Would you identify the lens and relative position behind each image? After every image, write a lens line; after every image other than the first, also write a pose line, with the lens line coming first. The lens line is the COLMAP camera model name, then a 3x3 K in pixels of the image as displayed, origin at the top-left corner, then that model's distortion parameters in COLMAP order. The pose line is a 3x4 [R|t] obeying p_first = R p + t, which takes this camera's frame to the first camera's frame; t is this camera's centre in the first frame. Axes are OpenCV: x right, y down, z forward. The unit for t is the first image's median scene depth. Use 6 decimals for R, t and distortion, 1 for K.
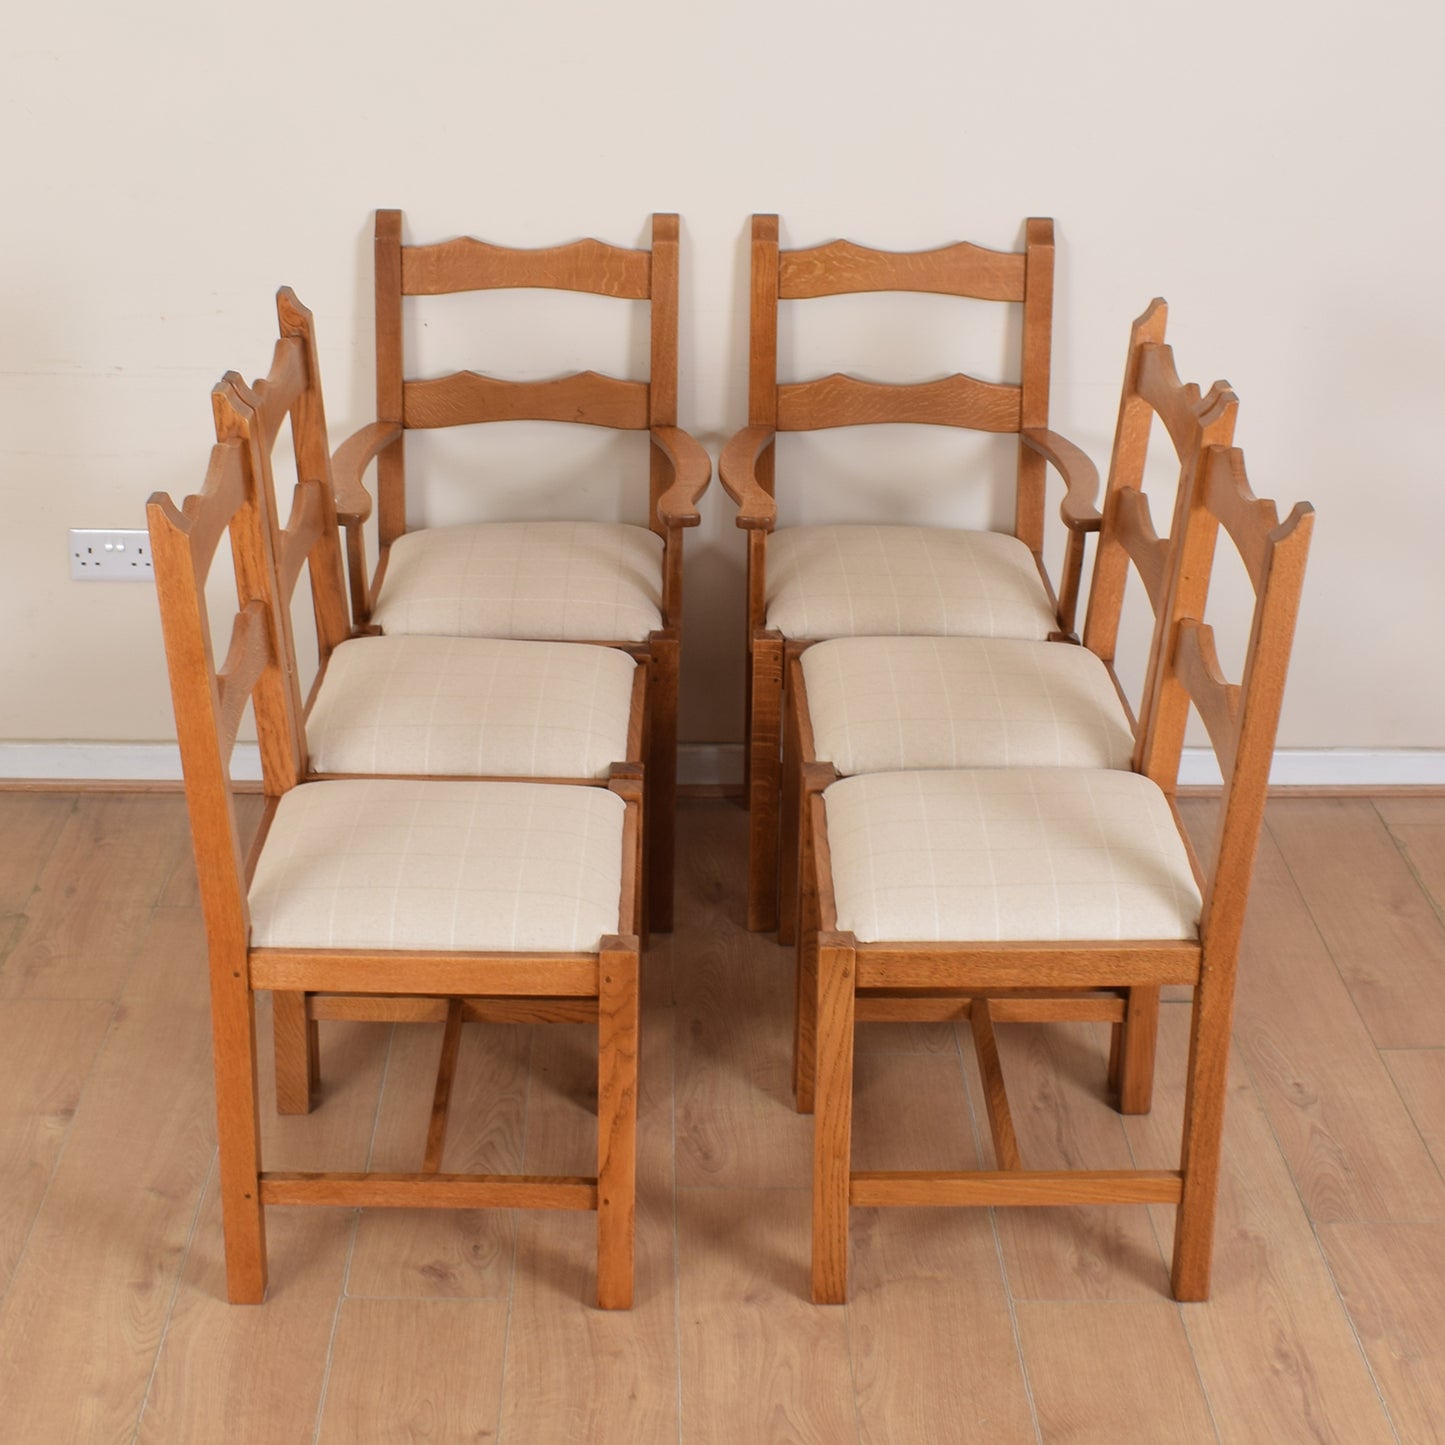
lens RADIAL K [[2612.0, 0, 744.3], [0, 2612.0, 581.6], [0, 0, 1]] dist [-0.067718, -0.077955]
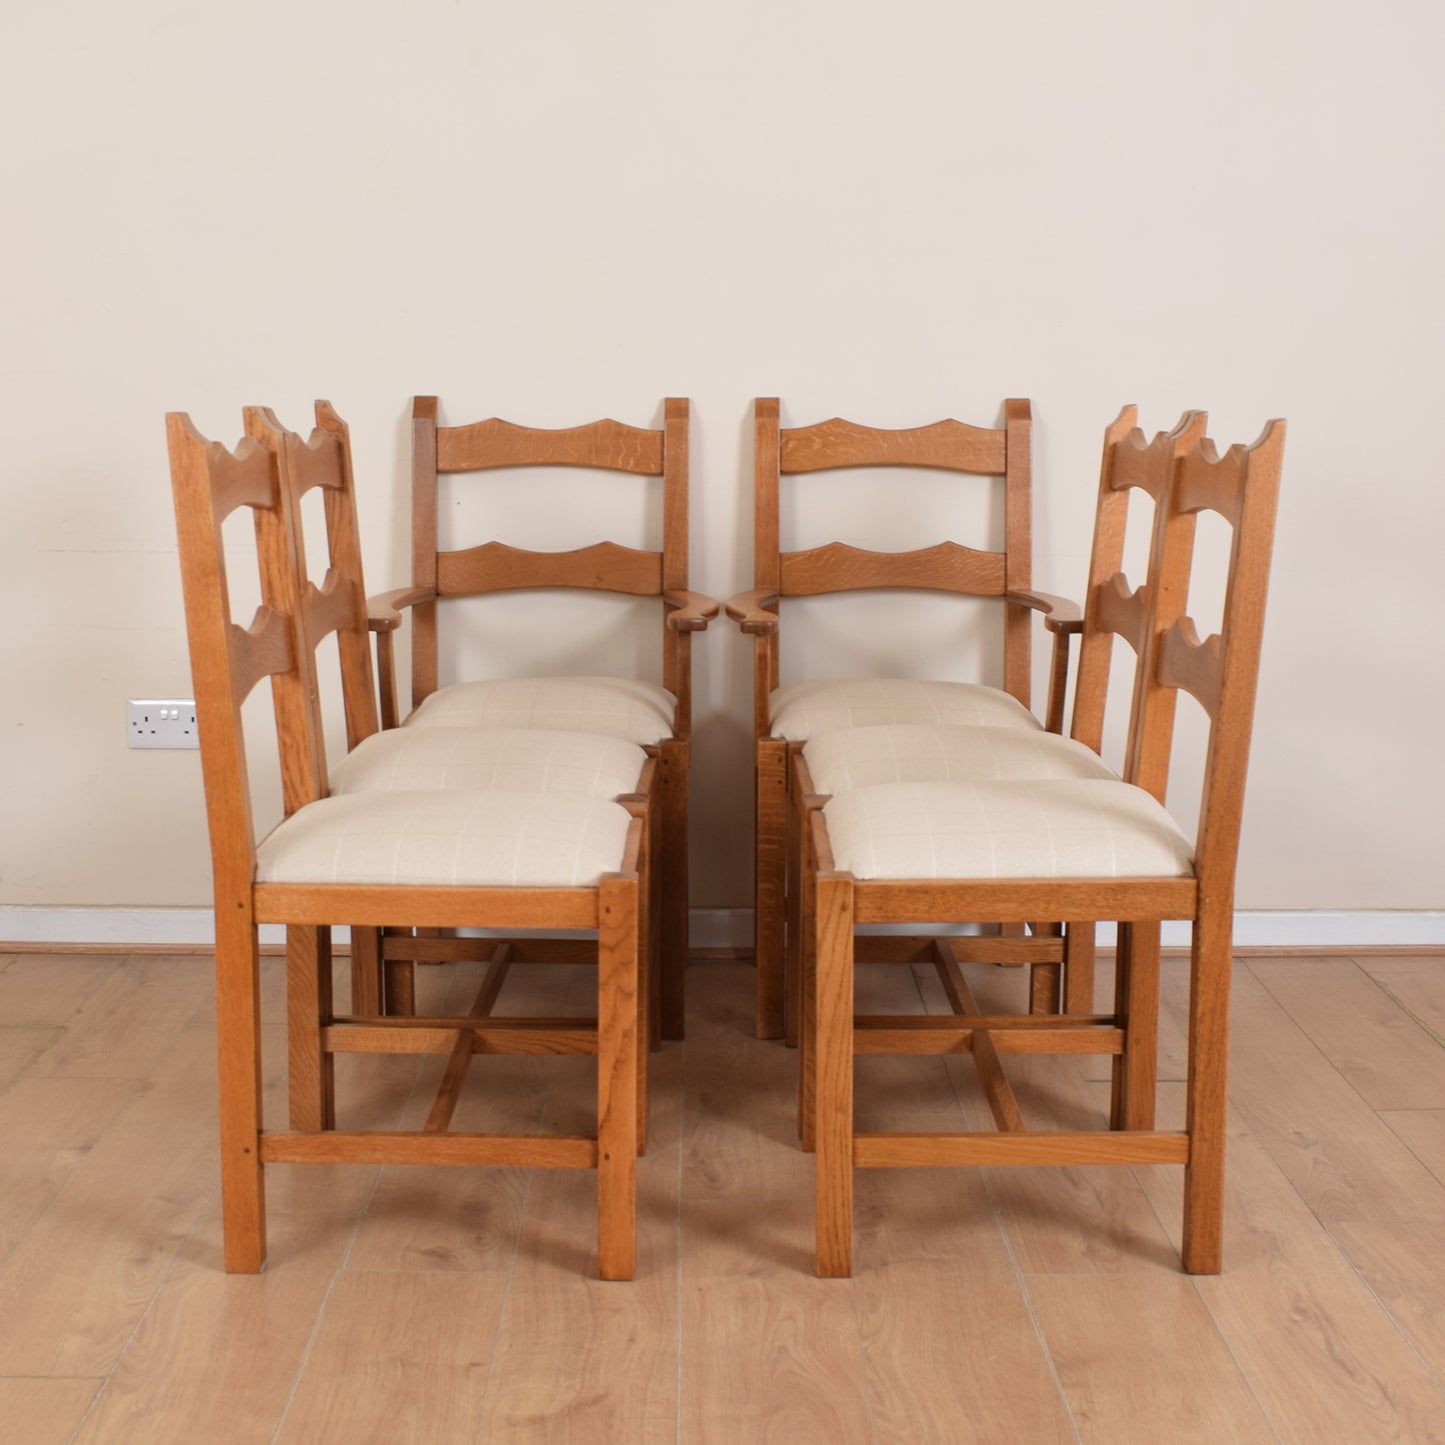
lens RADIAL K [[2253.3, 0, 722.5], [0, 2253.3, 722.5], [0, 0, 1]] dist [-0.073636, -0.054020]
pose [[0.999703, -0.010705, -0.021889, 0.011039], [0.006315, 0.981460, -0.191565, 0.230519], [0.023534, 0.191370, 0.981236, 0.124188]]
